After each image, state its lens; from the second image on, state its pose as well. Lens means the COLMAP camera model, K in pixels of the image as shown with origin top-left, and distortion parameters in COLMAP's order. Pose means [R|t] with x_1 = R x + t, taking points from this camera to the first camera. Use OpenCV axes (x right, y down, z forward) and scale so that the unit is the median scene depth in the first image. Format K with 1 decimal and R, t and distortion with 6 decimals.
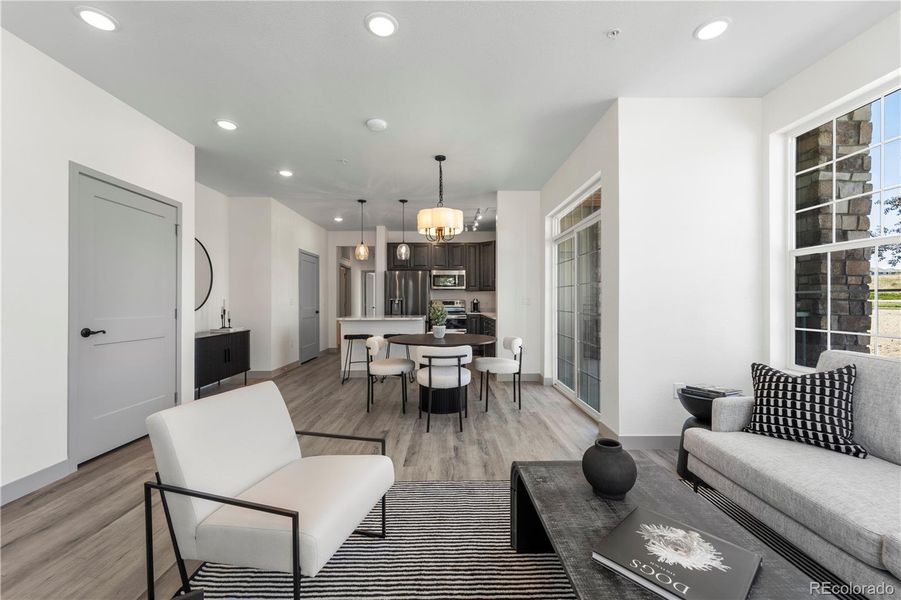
lens RADIAL K [[359.9, 0, 451.7], [0, 359.9, 303.4], [0, 0, 1]] dist [0.000964, -0.000001]
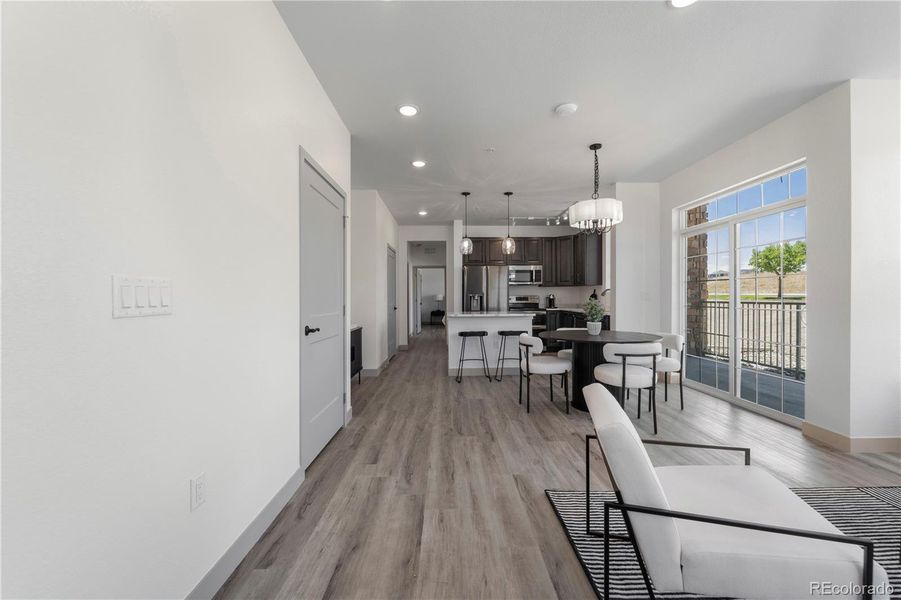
lens RADIAL K [[360.1, 0, 450.5], [0, 360.1, 300.0], [0, 0, 1]] dist [-0.001353, -0.000590]
pose [[0.999992, -0.003928, 0.000664, -0.451281], [0.003928, 0.999992, -0.000241, 0.002779], [-0.000663, 0.000244, 1.000000, 0.047921]]
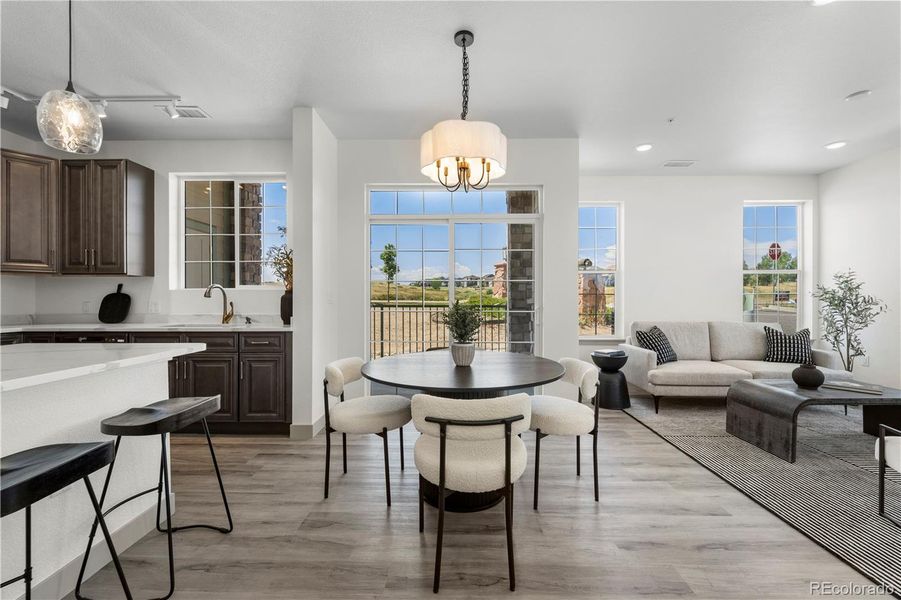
lens RADIAL K [[360.1, 0, 450.5], [0, 360.1, 300.0], [0, 0, 1]] dist [-0.001353, -0.000590]
pose [[0.030954, -0.000590, 0.999521, -0.627611], [0.007252, 0.999974, 0.000366, -0.002140], [-0.999495, 0.007238, 0.030957, 1.085003]]
